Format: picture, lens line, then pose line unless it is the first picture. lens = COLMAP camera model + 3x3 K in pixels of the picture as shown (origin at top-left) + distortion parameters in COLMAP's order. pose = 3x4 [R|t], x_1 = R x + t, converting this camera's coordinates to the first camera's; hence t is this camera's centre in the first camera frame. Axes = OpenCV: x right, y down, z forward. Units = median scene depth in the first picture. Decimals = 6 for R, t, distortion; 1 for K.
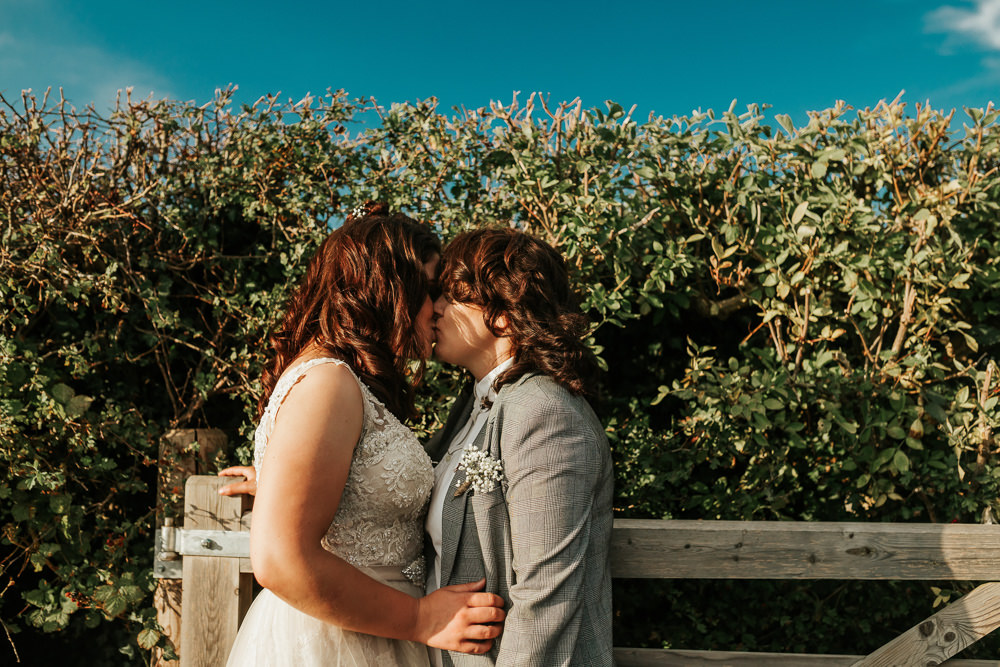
lens RADIAL K [[1014.9, 0, 503.9], [0, 1014.9, 332.0], [0, 0, 1]] dist [-0.000716, 0.000000]
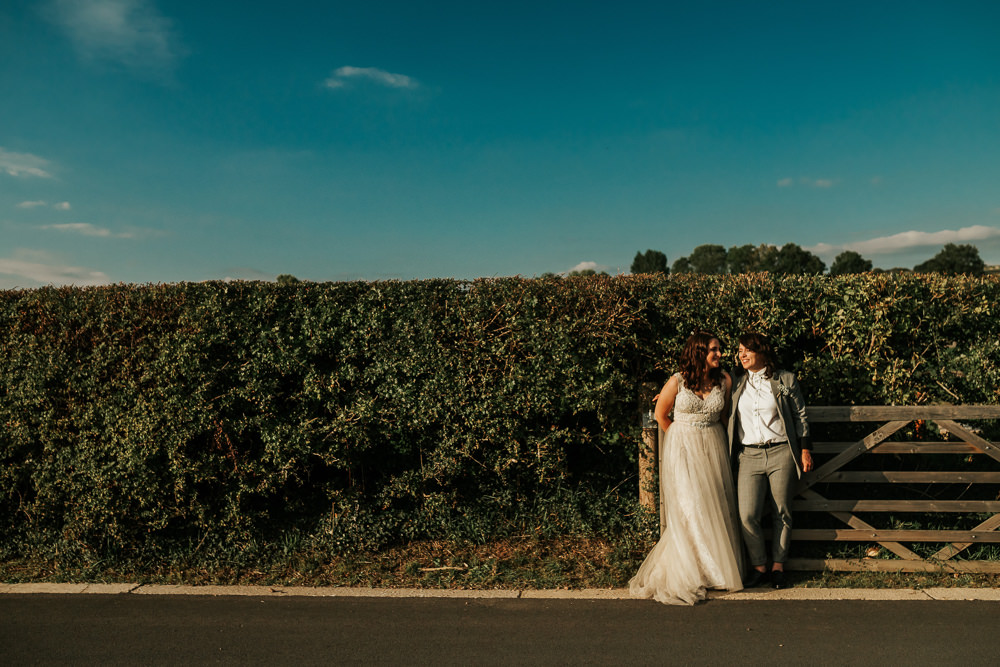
lens RADIAL K [[1014.9, 0, 495.9], [0, 1014.9, 335.1], [0, 0, 1]] dist [-0.000716, 0.000000]
pose [[0.999749, -0.020731, 0.008439, -0.833201], [0.019685, 0.993808, 0.109352, -0.420622], [-0.010654, -0.109158, 0.993967, -2.208982]]
